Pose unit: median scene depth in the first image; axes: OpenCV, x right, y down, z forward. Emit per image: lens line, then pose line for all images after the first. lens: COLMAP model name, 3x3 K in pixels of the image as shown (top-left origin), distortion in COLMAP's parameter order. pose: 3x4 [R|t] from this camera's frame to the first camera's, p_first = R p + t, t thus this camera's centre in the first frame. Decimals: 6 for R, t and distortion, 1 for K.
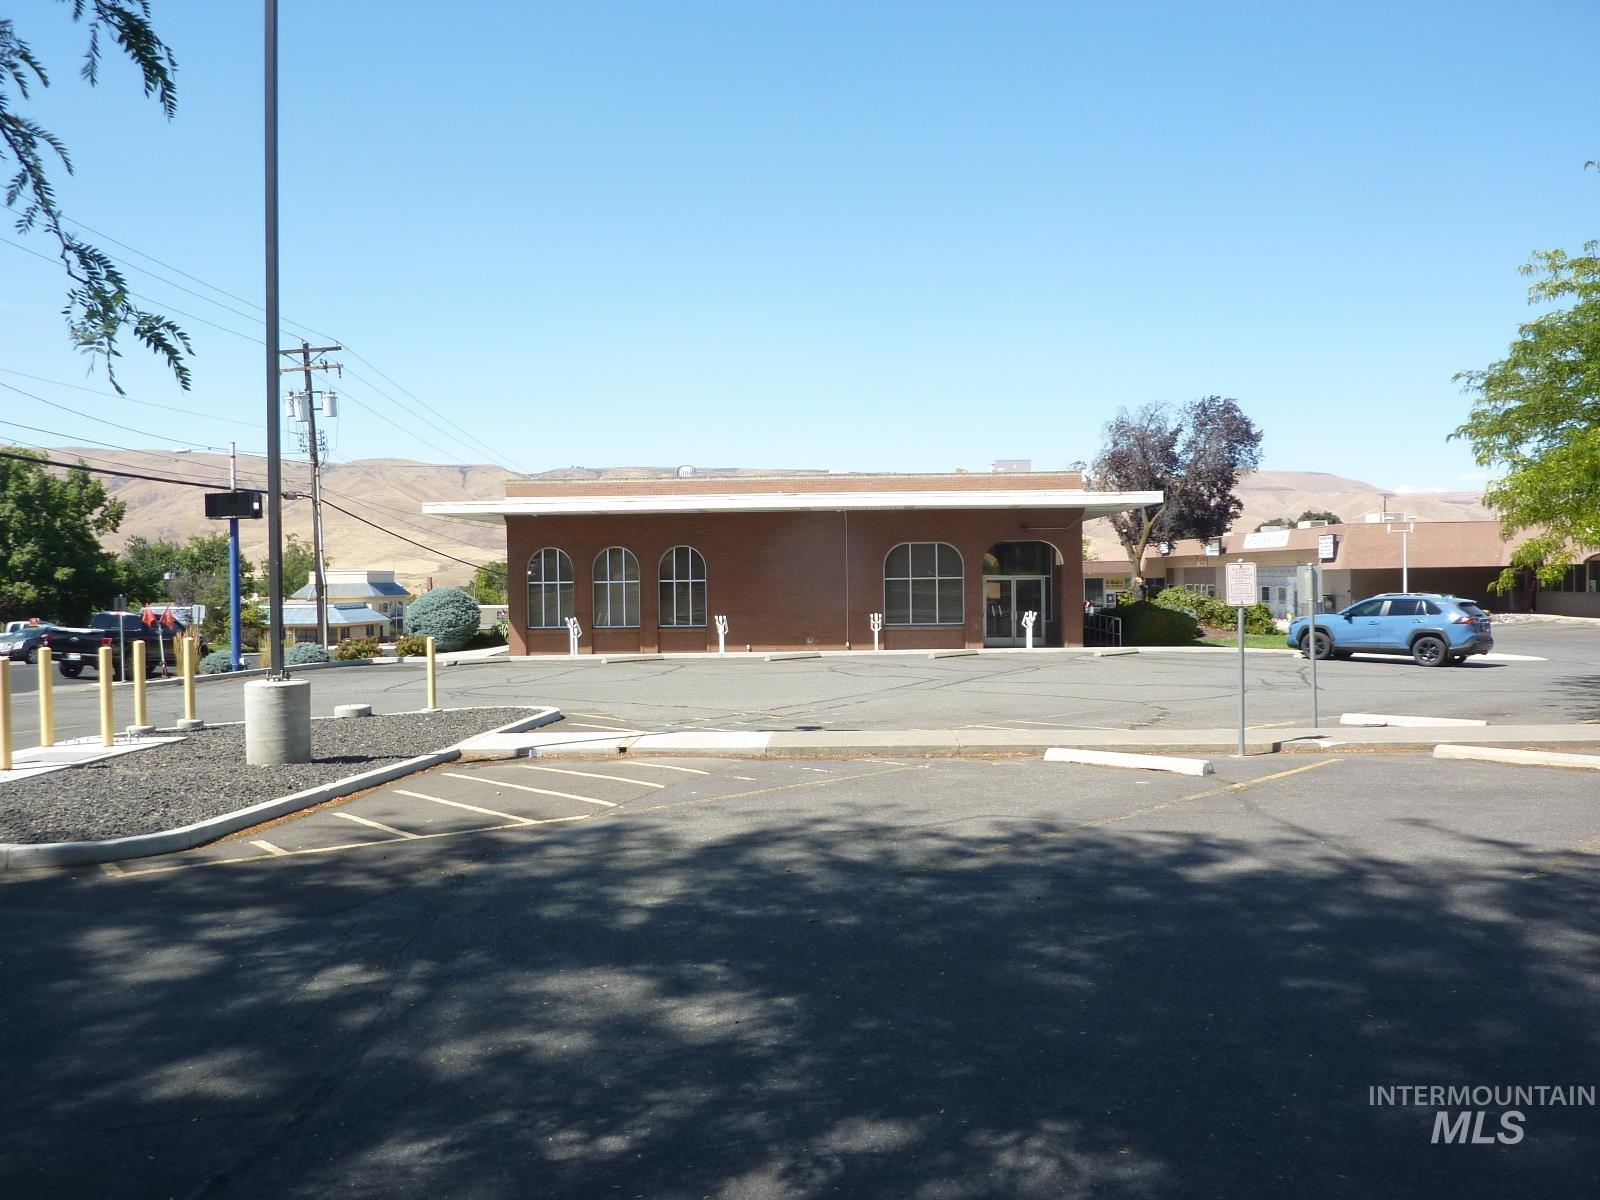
lens RADIAL K [[1193.0, 0, 800.0], [0, 1193.0, 600.0], [0, 0, 1]] dist [-0.004825, -0.038250]
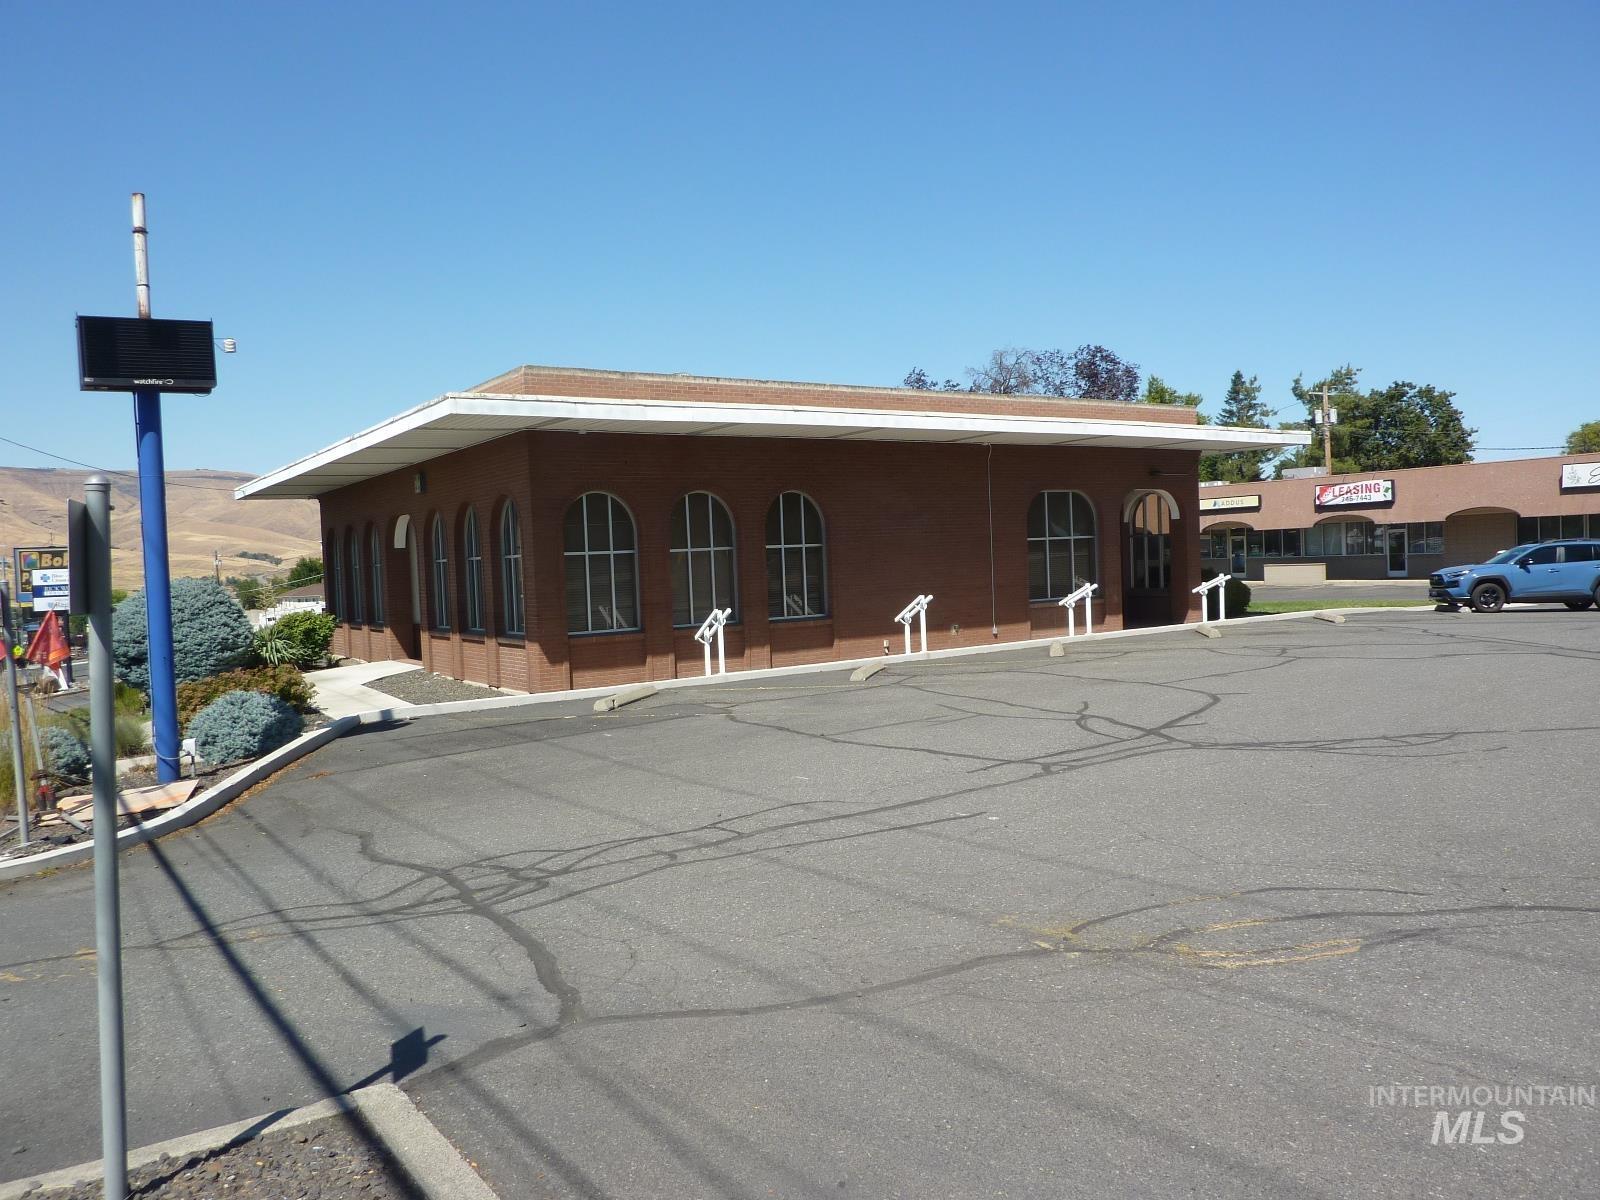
lens RADIAL K [[1193.0, 0, 800.0], [0, 1193.0, 600.0], [0, 0, 1]] dist [-0.004825, -0.038250]
pose [[0.774516, -0.042805, 0.631105, -0.551909], [0.041862, 0.998989, 0.016383, 0.001938], [-0.631168, 0.013731, 0.775525, 0.562894]]
